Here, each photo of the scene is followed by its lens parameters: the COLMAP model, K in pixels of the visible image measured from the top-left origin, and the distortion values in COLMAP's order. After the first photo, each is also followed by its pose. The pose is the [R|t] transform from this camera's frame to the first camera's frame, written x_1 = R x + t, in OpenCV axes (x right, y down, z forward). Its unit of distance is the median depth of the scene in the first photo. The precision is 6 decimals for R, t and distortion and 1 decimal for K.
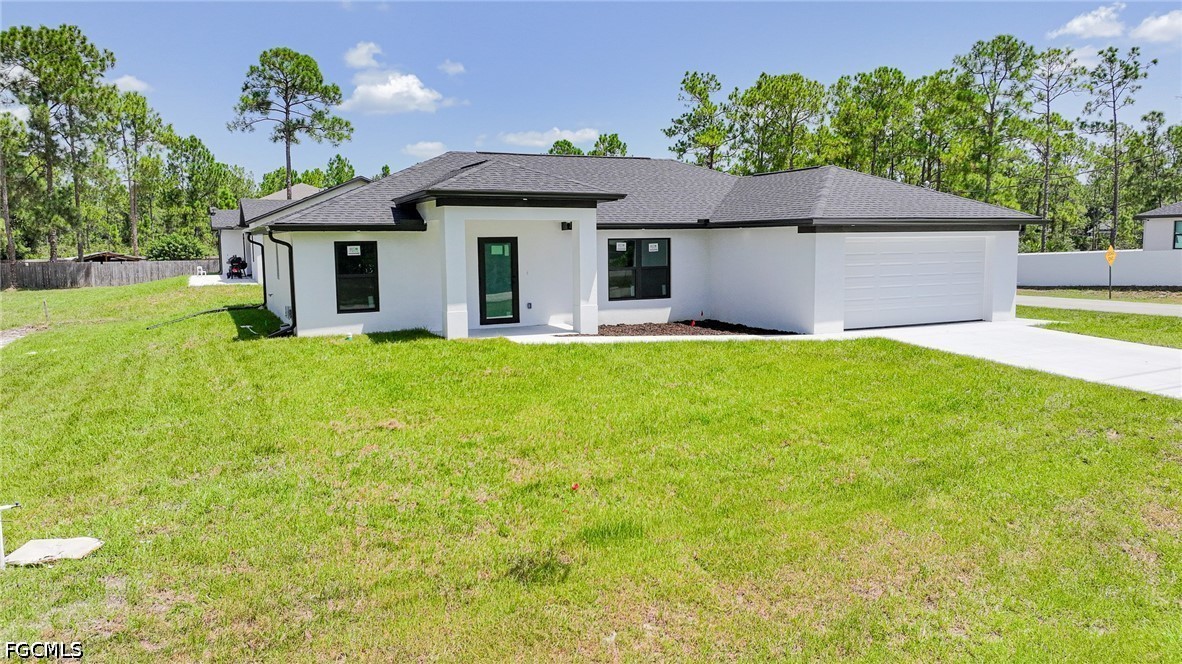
lens RADIAL K [[857.9, 0, 591.0], [0, 857.9, 332.0], [0, 0, 1]] dist [0.012114, 0.008145]
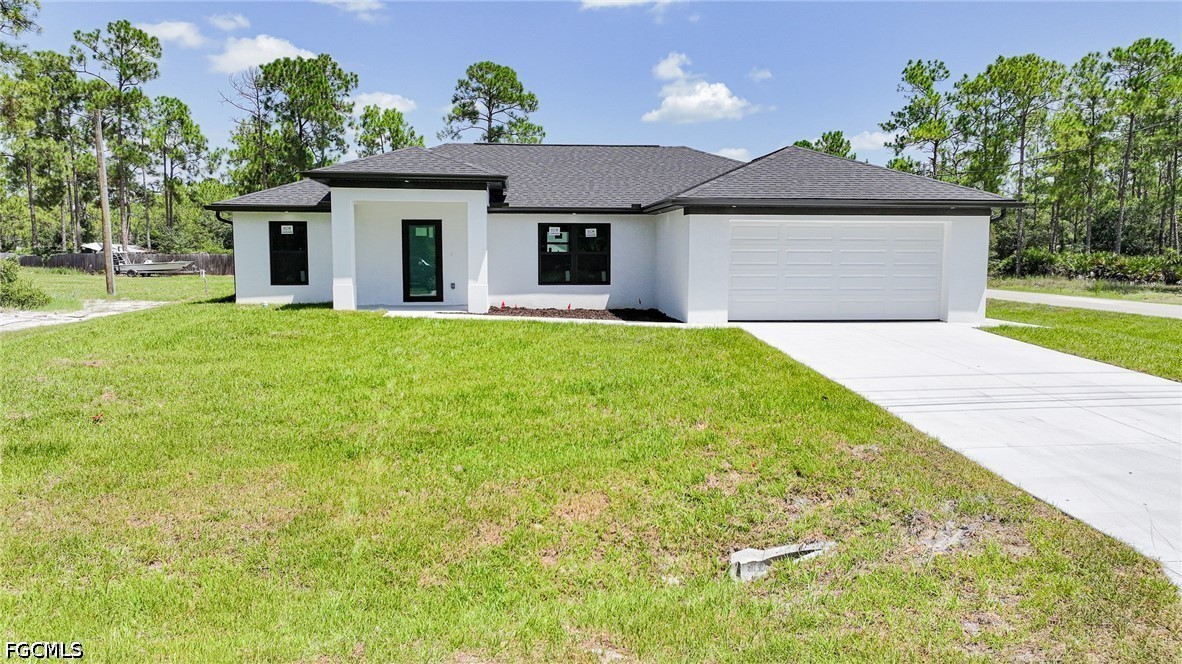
lens RADIAL K [[857.9, 0, 591.0], [0, 857.9, 332.0], [0, 0, 1]] dist [0.012114, 0.008145]
pose [[0.935162, 0.048524, -0.350882, 0.166322], [-0.051695, 0.998663, 0.000332, 0.006103], [0.350429, 0.017828, 0.936420, 0.028988]]
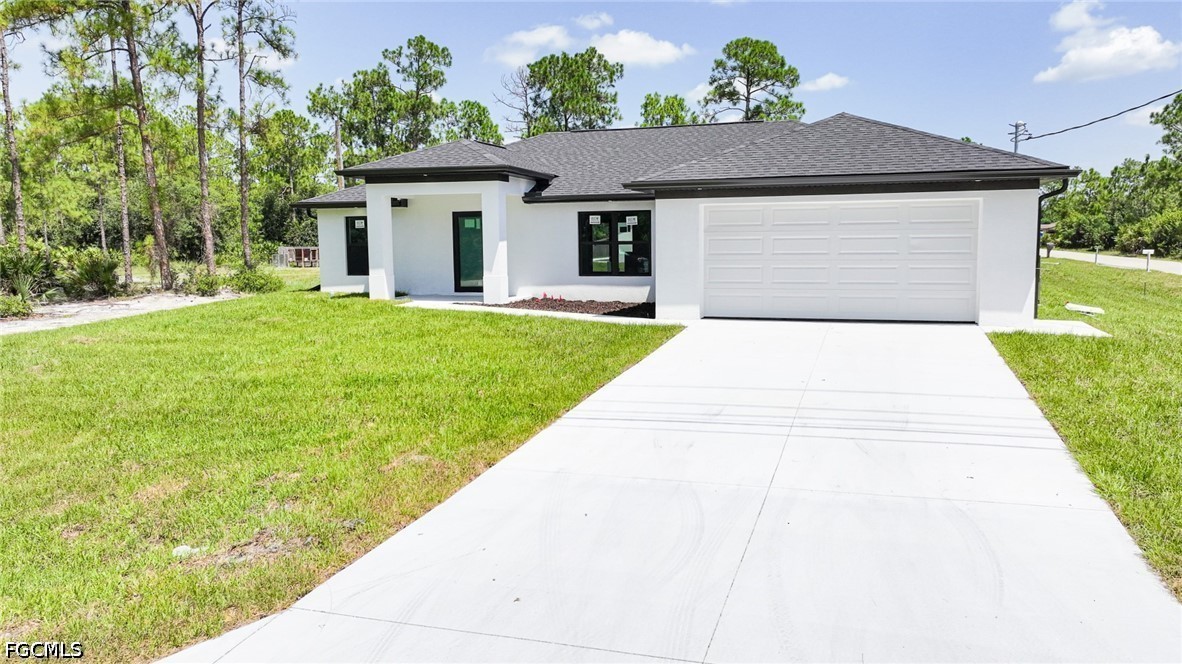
lens RADIAL K [[893.7, 0, 591.0], [0, 893.7, 332.0], [0, 0, 1]] dist [0.002327, 0.032900]
pose [[0.716584, 0.076279, -0.693317, 0.282477], [-0.071034, 0.996815, 0.036252, -0.003879], [0.693874, 0.023271, 0.719720, 0.106874]]
